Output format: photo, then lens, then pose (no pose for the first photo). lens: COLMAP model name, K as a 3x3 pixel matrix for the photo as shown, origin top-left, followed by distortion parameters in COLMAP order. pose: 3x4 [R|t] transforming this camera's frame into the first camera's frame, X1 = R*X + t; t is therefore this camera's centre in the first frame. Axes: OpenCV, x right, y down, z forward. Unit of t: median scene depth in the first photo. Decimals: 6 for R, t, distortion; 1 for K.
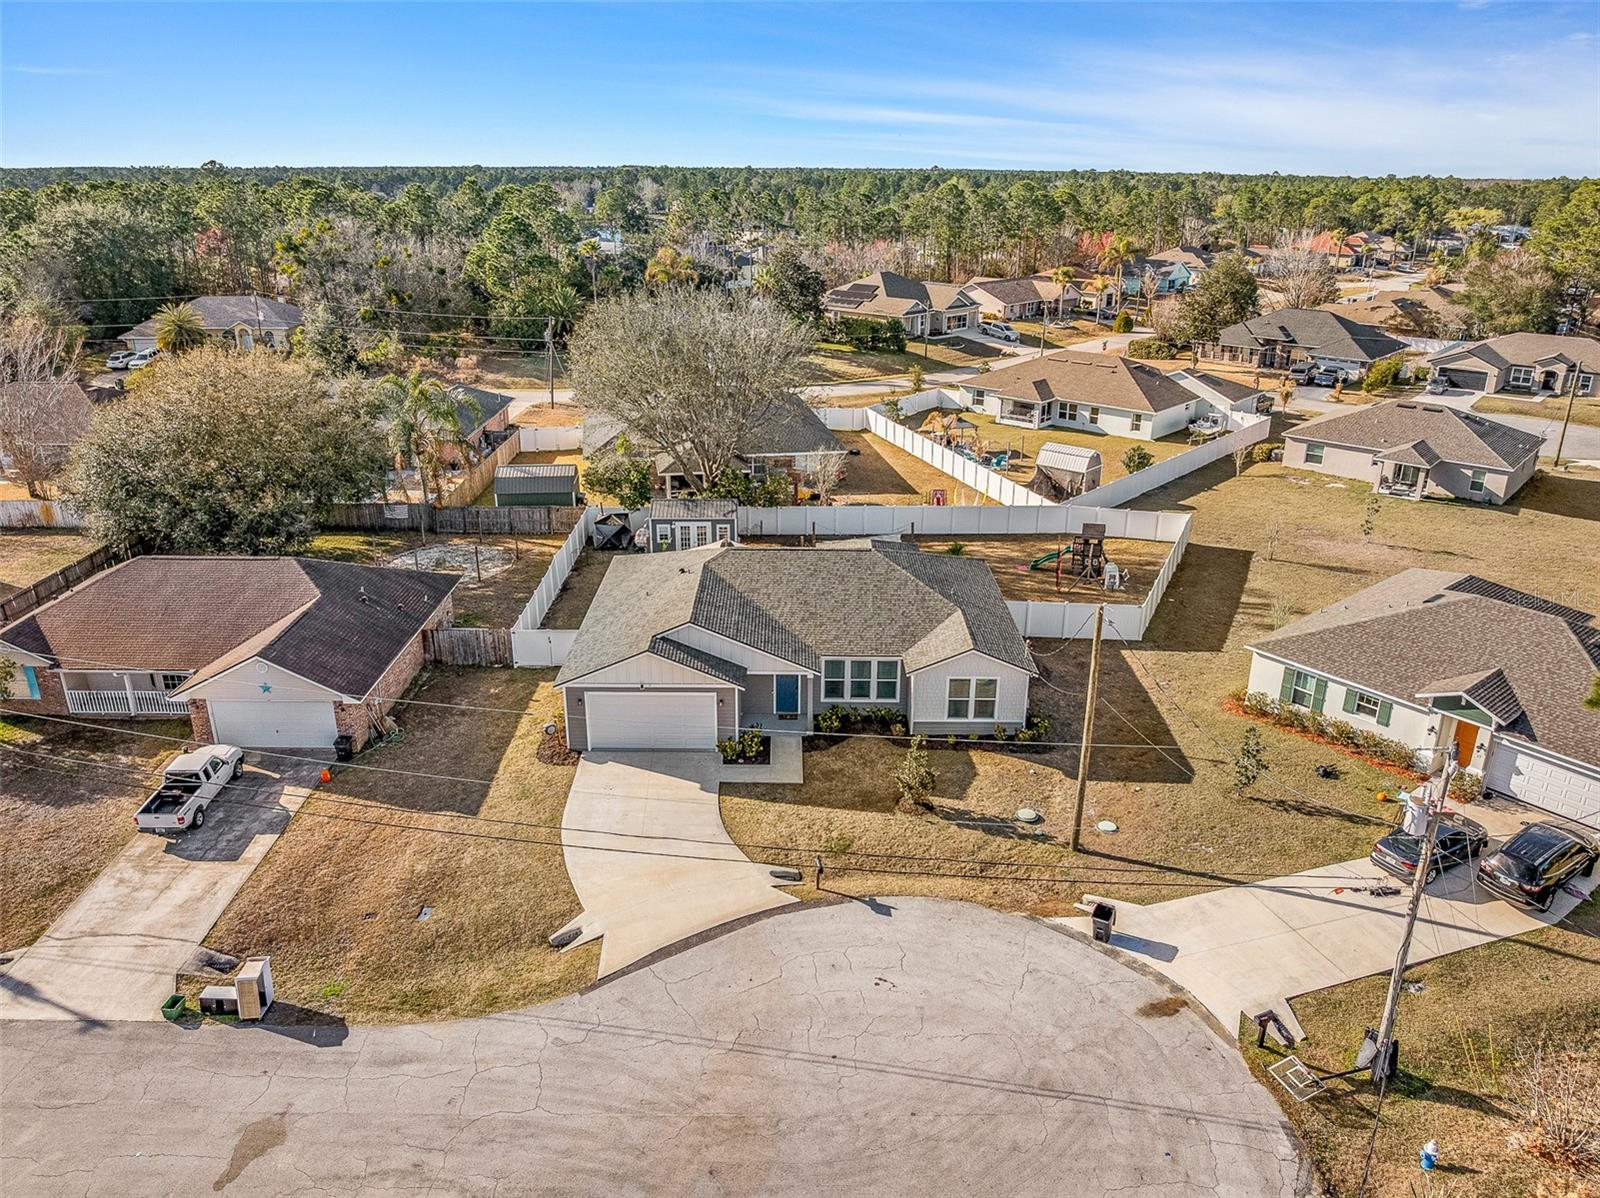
lens RADIAL K [[1114.3, 0, 807.1], [0, 1114.3, 593.4], [0, 0, 1]] dist [-0.033047, 0.004968]
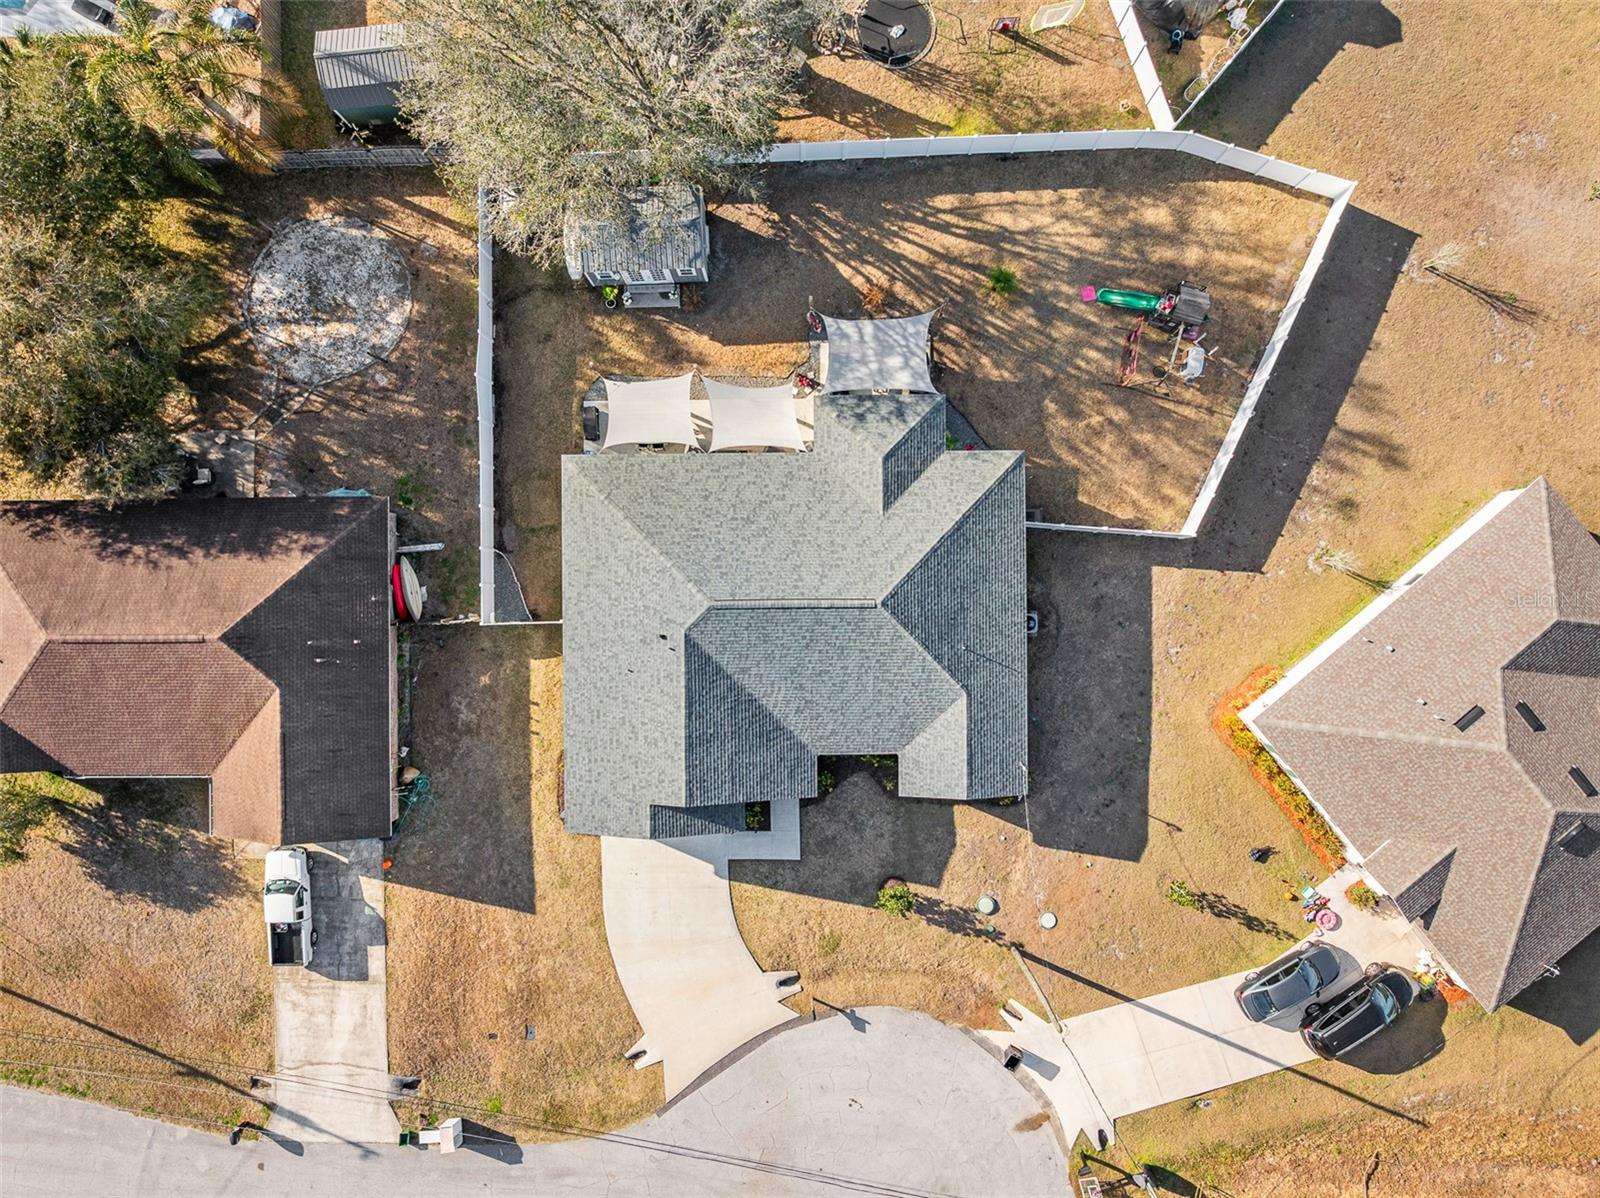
lens RADIAL K [[1114.3, 0, 807.1], [0, 1114.3, 593.4], [0, 0, 1]] dist [-0.033047, 0.004968]
pose [[0.999961, -0.001376, -0.008756, 0.014211], [0.008645, 0.369350, 0.929250, -1.042187], [0.001956, -0.929289, 0.369348, 0.861710]]
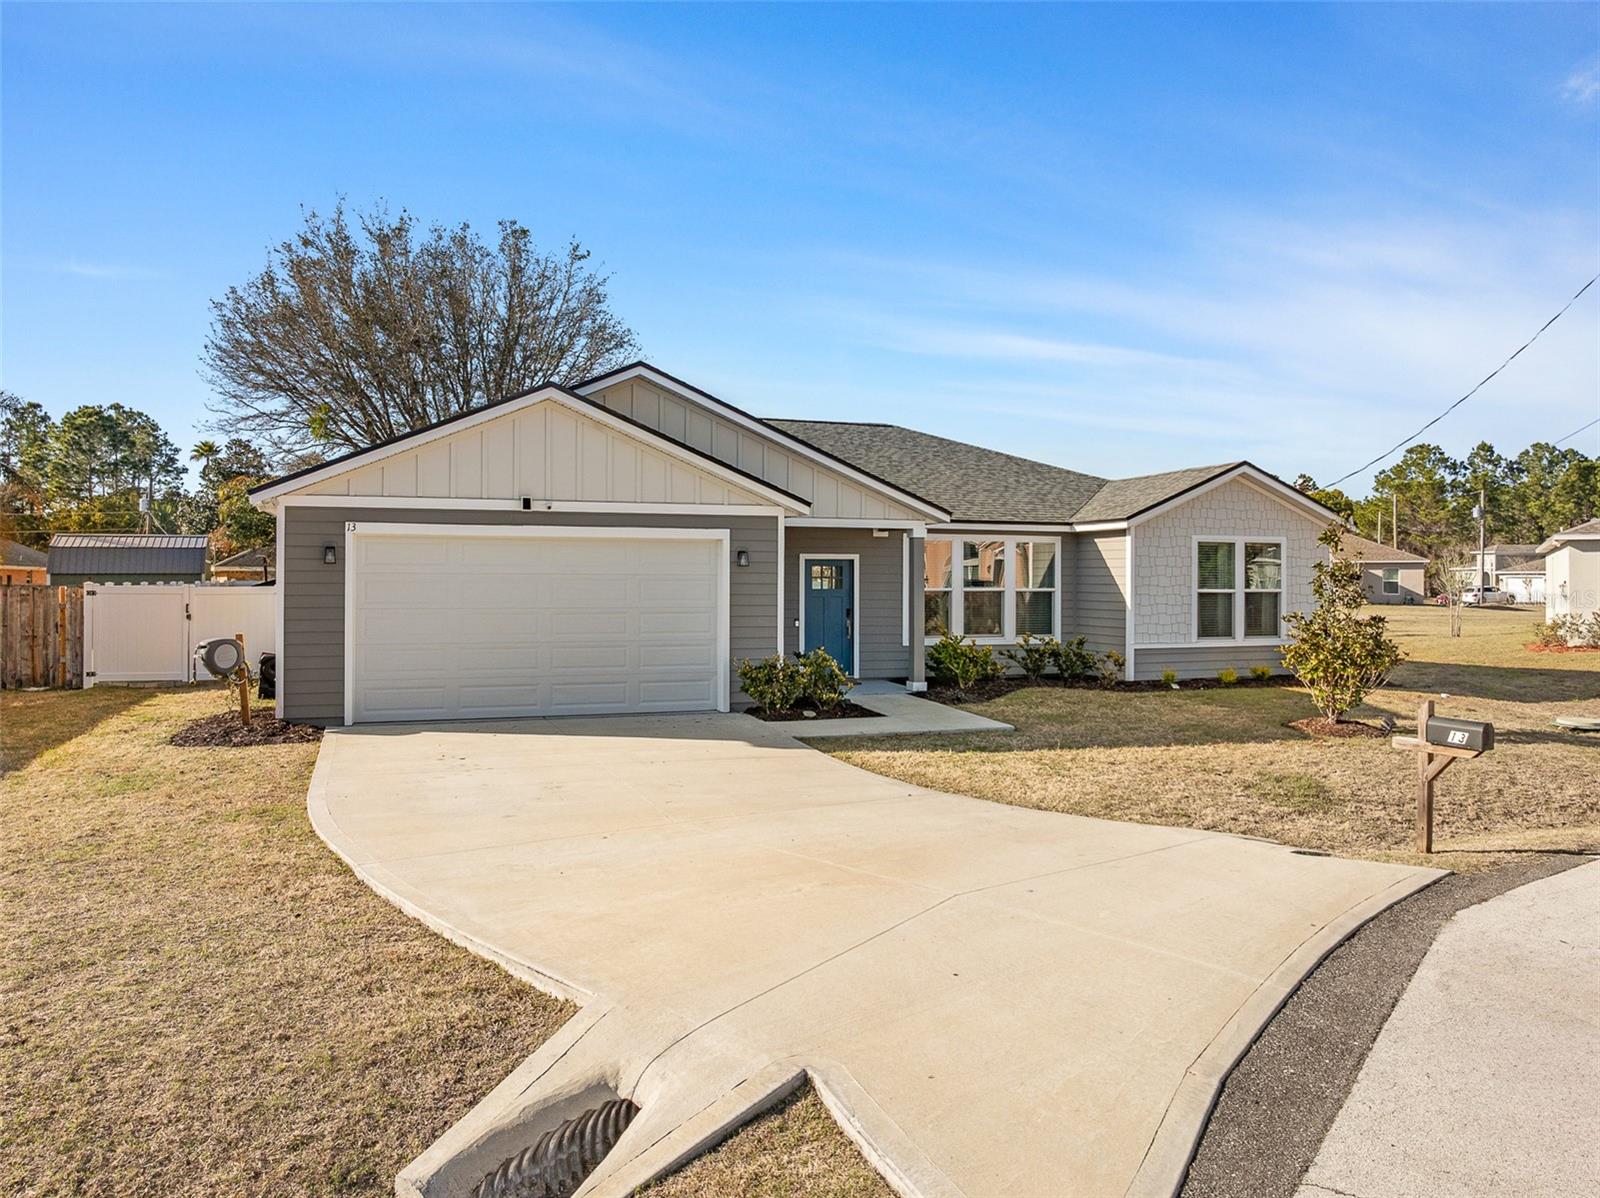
lens RADIAL K [[1114.3, 0, 807.1], [0, 1114.3, 593.4], [0, 0, 1]] dist [-0.033047, 0.004968]
pose [[0.948675, -0.014183, 0.315934, -0.184506], [0.121326, 0.938877, -0.322165, 0.245347], [-0.292053, 0.343961, 0.892410, 0.709508]]
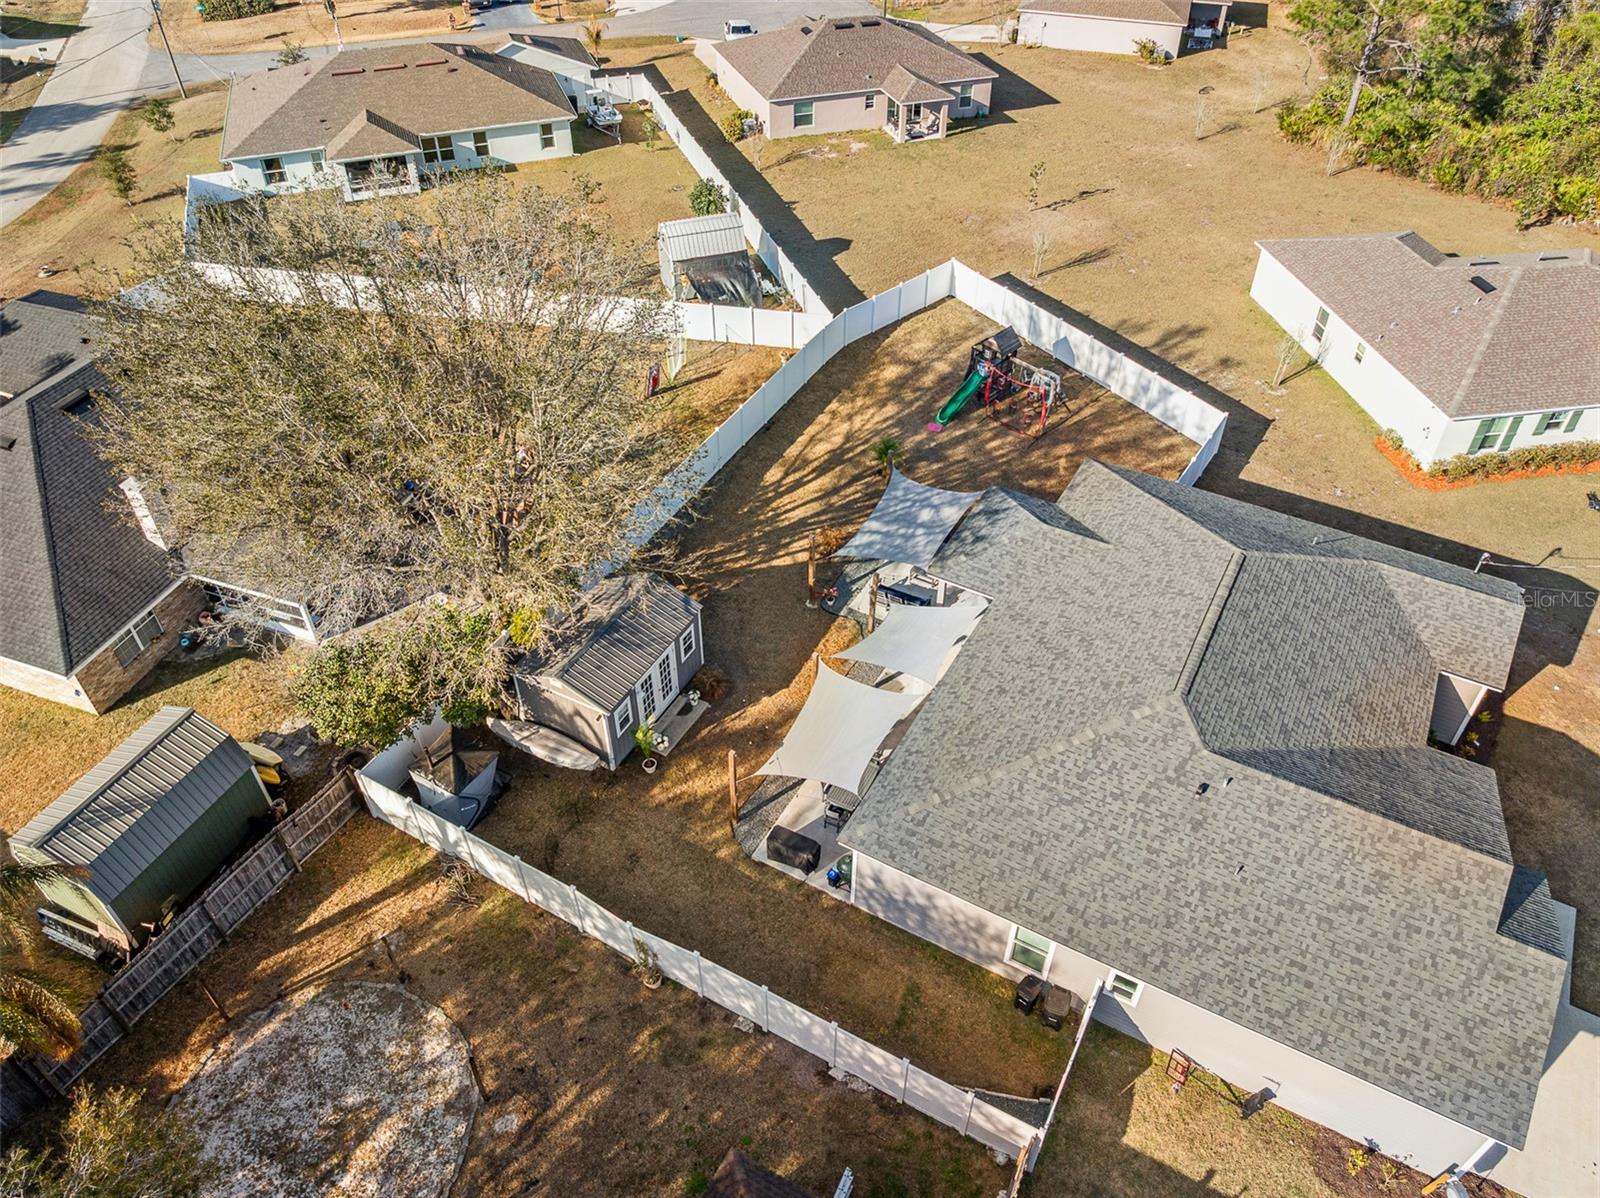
lens RADIAL K [[1114.3, 0, 807.1], [0, 1114.3, 593.4], [0, 0, 1]] dist [-0.033047, 0.004968]
pose [[0.496591, -0.583058, 0.642994, -0.599789], [0.314191, 0.811302, 0.493025, -0.509918], [-0.809124, -0.042809, 0.586076, 1.032733]]
